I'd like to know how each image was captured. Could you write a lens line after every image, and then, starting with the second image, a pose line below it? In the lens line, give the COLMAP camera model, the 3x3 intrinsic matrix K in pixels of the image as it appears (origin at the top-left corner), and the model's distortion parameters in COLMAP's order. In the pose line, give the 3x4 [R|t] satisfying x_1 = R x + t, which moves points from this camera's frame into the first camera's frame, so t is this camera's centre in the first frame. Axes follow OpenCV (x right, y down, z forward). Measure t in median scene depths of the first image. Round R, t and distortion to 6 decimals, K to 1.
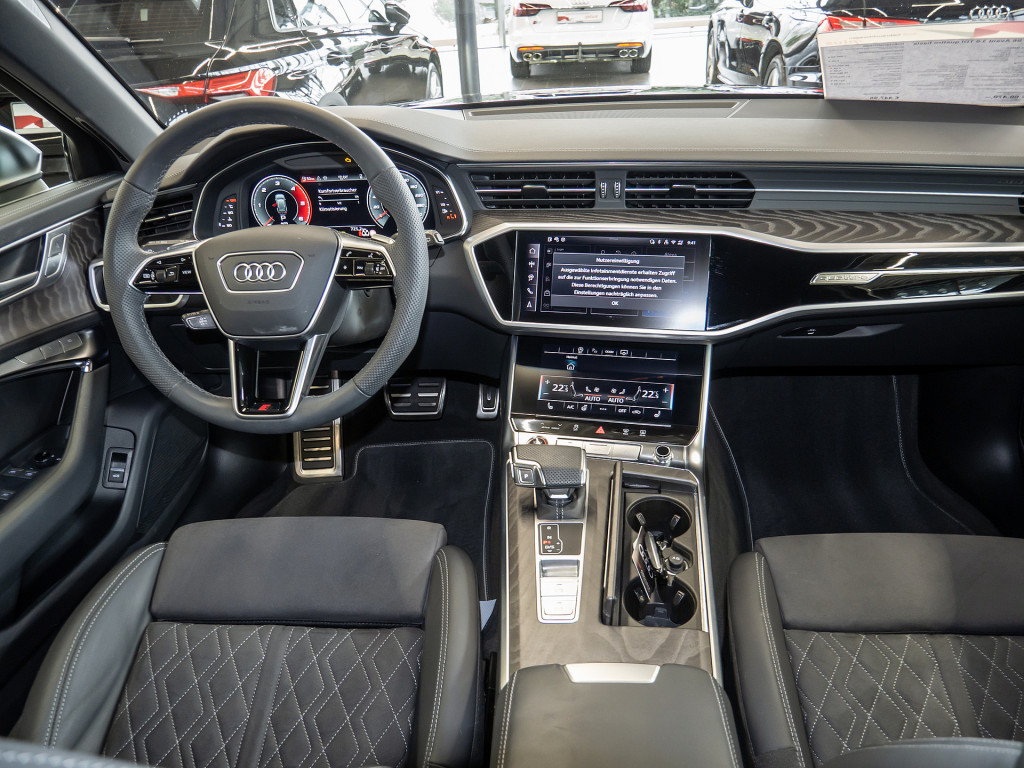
lens RADIAL K [[724.9, 0, 512.0], [0, 724.9, 384.0], [0, 0, 1]] dist [-0.056139, 0.006217]
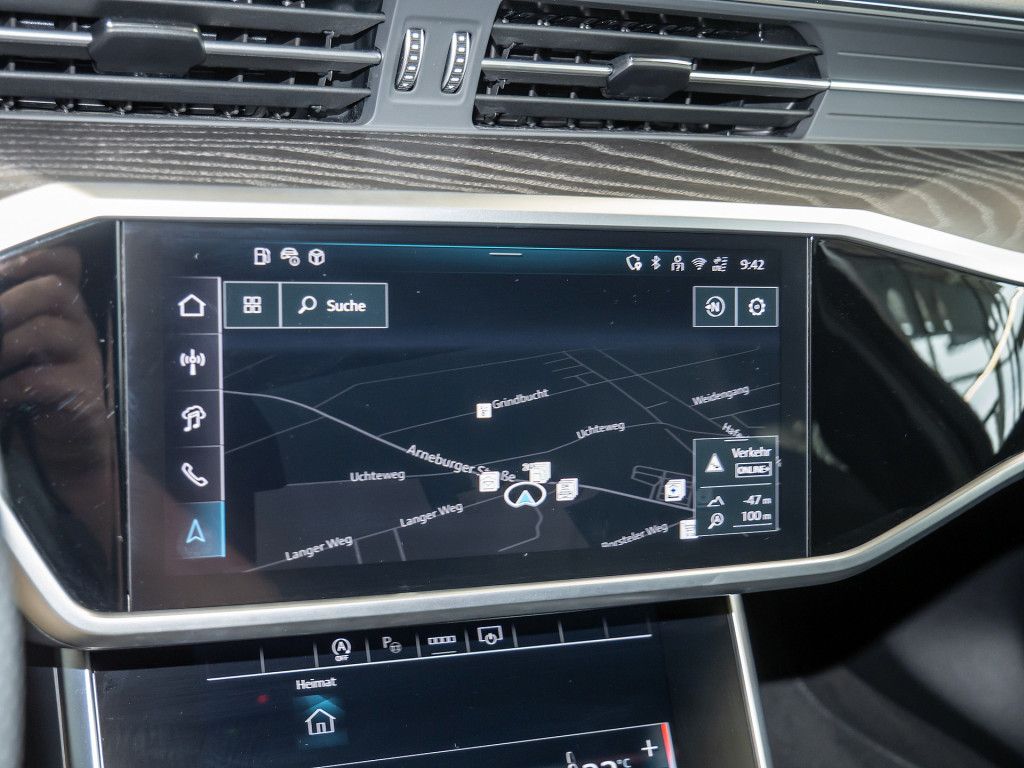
lens RADIAL K [[1351.6, 0, 504.8], [0, 1351.6, 382.2], [0, 0, 1]] dist [0.016037, 0.081851]
pose [[0.806224, -0.083014, 0.585757, -0.150108], [0.081501, 0.996251, 0.029013, -0.163654], [-0.585970, 0.024348, 0.809967, 0.583101]]
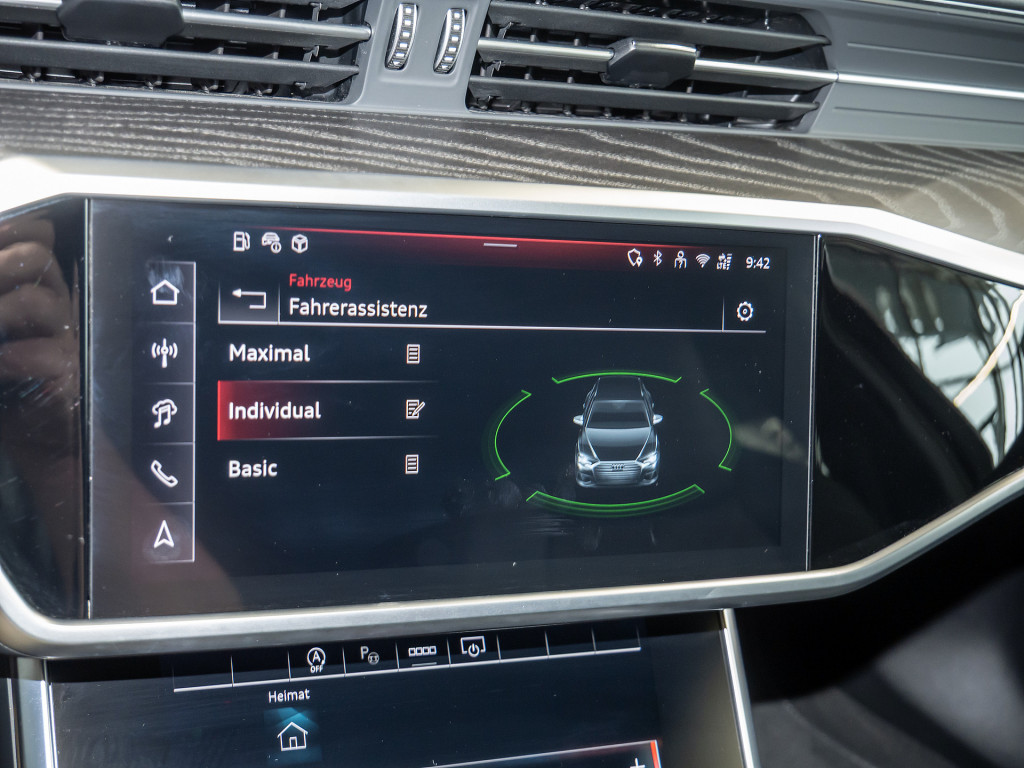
lens RADIAL K [[1357.7, 0, 512.0], [0, 1357.7, 384.0], [0, 0, 1]] dist [0.018522, 0.049051]
pose [[0.790861, -0.069338, 0.608055, -0.140915], [0.058517, 0.997576, 0.037646, -0.165639], [-0.609192, 0.005809, 0.793002, 0.609465]]
